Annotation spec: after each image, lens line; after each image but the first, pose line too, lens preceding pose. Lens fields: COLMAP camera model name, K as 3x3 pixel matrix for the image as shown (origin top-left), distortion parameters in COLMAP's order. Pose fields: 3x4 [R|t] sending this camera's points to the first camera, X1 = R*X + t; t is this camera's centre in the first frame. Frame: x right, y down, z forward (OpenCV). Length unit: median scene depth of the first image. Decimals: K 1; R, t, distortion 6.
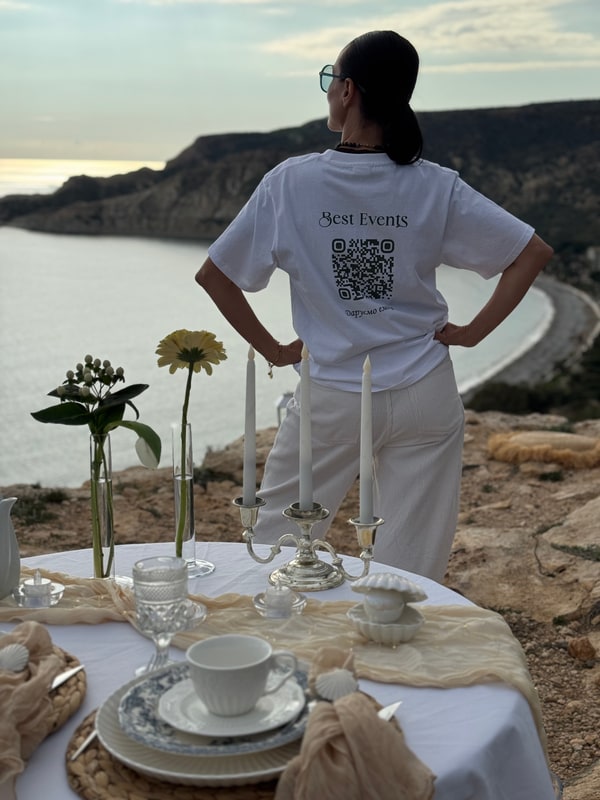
lens RADIAL K [[1110.1, 0, 290.9], [0, 1110.1, 401.4], [0, 0, 1]] dist [0.145937, -0.148366]
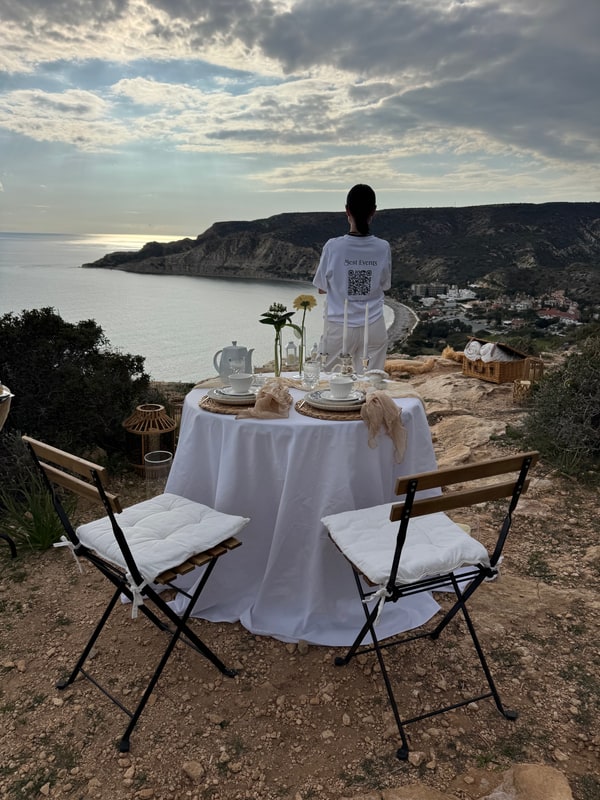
lens RADIAL K [[561.6, 0, 305.1], [0, 561.6, 400.8], [0, 0, 1]] dist [0.115221, -0.200018]
pose [[0.997148, -0.005782, 0.075247, -0.098795], [0.000578, 0.997617, 0.068989, 0.054336], [-0.075467, -0.068749, 0.994776, -0.245049]]
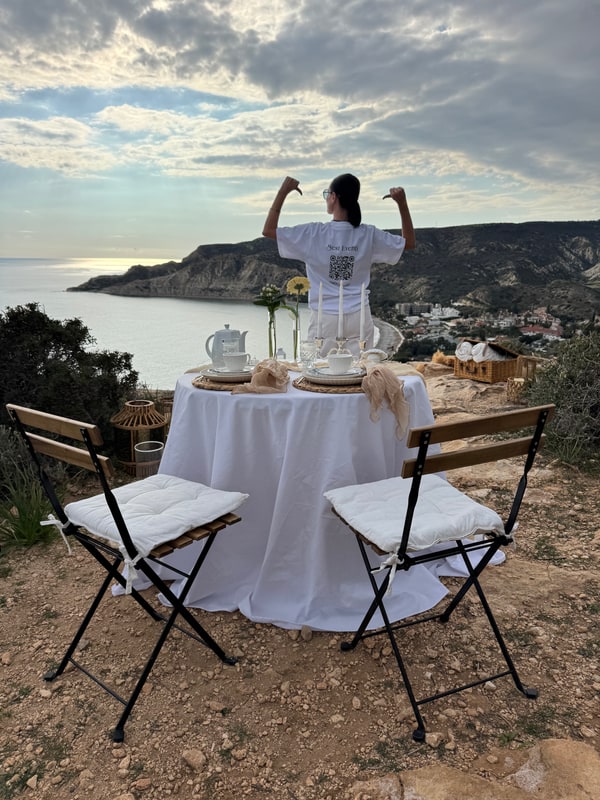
lens RADIAL K [[562.2, 0, 301.4], [0, 562.2, 402.2], [0, 0, 1]] dist [0.117249, -0.209558]
pose [[0.995518, -0.020784, 0.092260, -0.108757], [0.017592, 0.999223, 0.035275, 0.099676], [-0.092921, -0.033494, 0.995110, -0.224696]]
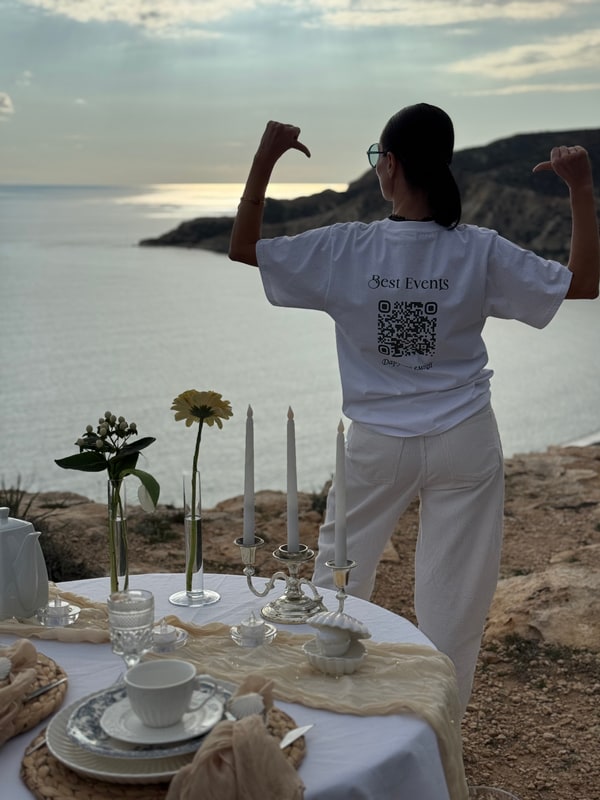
lens RADIAL K [[1110.9, 0, 298.0], [0, 1110.9, 405.1], [0, 0, 1]] dist [0.173880, -0.307240]
pose [[0.987894, 0.021975, -0.153565, 0.089267], [-0.024183, 0.999629, -0.012526, -0.017516], [0.153232, 0.016088, 0.988059, -0.057428]]
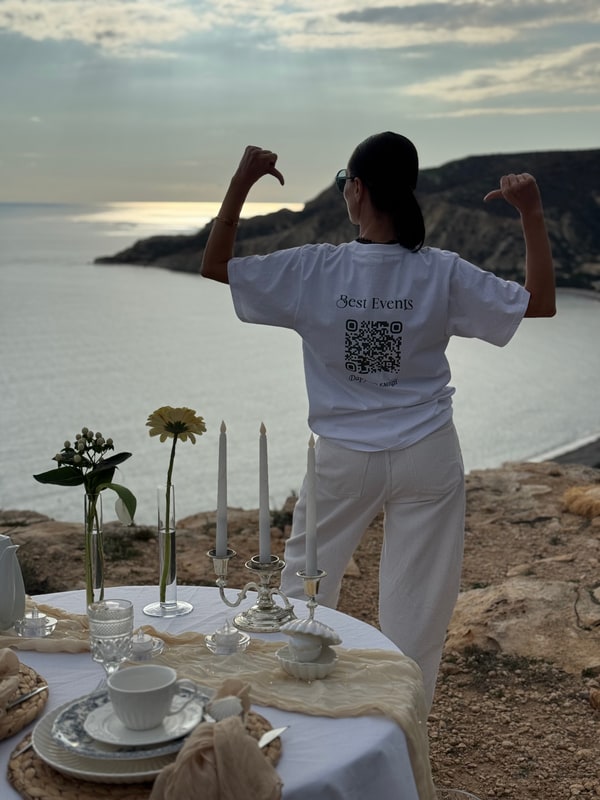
lens RADIAL K [[1111.4, 0, 300.0], [0, 1111.4, 400.0], [0, 0, 1]] dist [0.157984, -0.234586]
pose [[0.993404, 0.018071, -0.113238, 0.084997], [-0.022079, 0.999170, -0.034244, -0.015977], [0.112525, 0.036518, 0.992978, -0.079456]]
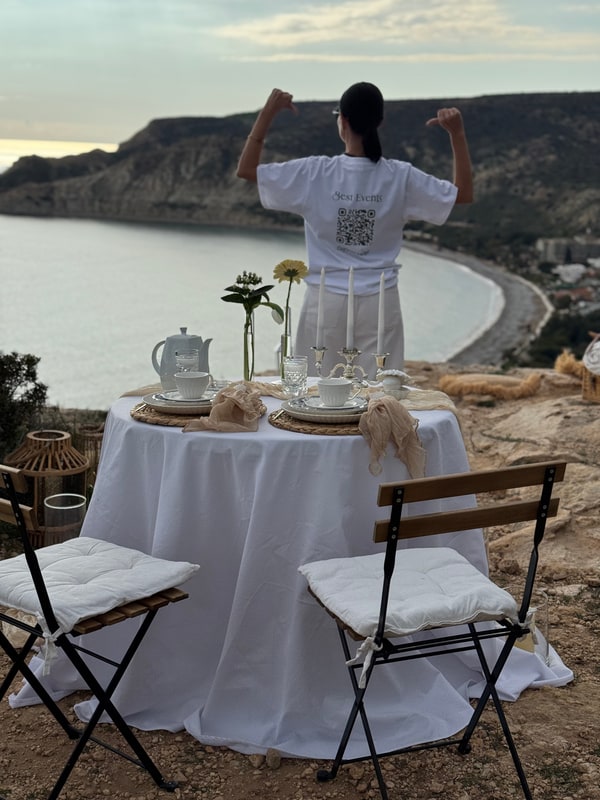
lens RADIAL K [[1123.5, 0, 303.2], [0, 1123.5, 395.1], [0, 0, 1]] dist [0.146248, -0.112684]
pose [[0.998434, 0.008841, 0.055236, -0.085315], [-0.009088, 0.999950, 0.004216, 0.080151], [-0.055195, -0.004711, 0.998464, -0.478451]]
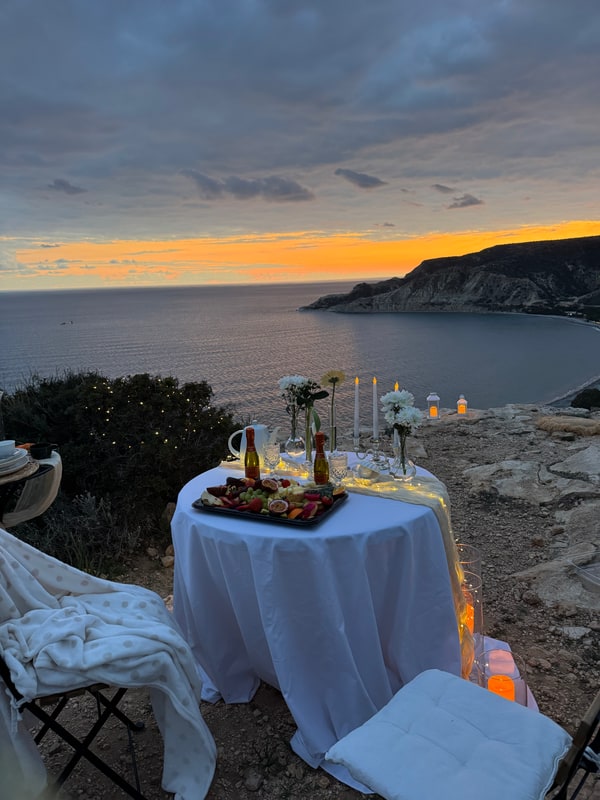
lens RADIAL K [[560.1, 0, 296.0], [0, 560.1, 401.3], [0, 0, 1]] dist [0.077174, -0.119882]
pose [[0.954672, 0.022491, -0.296808, 0.105212], [-0.019761, 0.999730, 0.012198, -0.002443], [0.297002, -0.005780, 0.954859, -0.147190]]
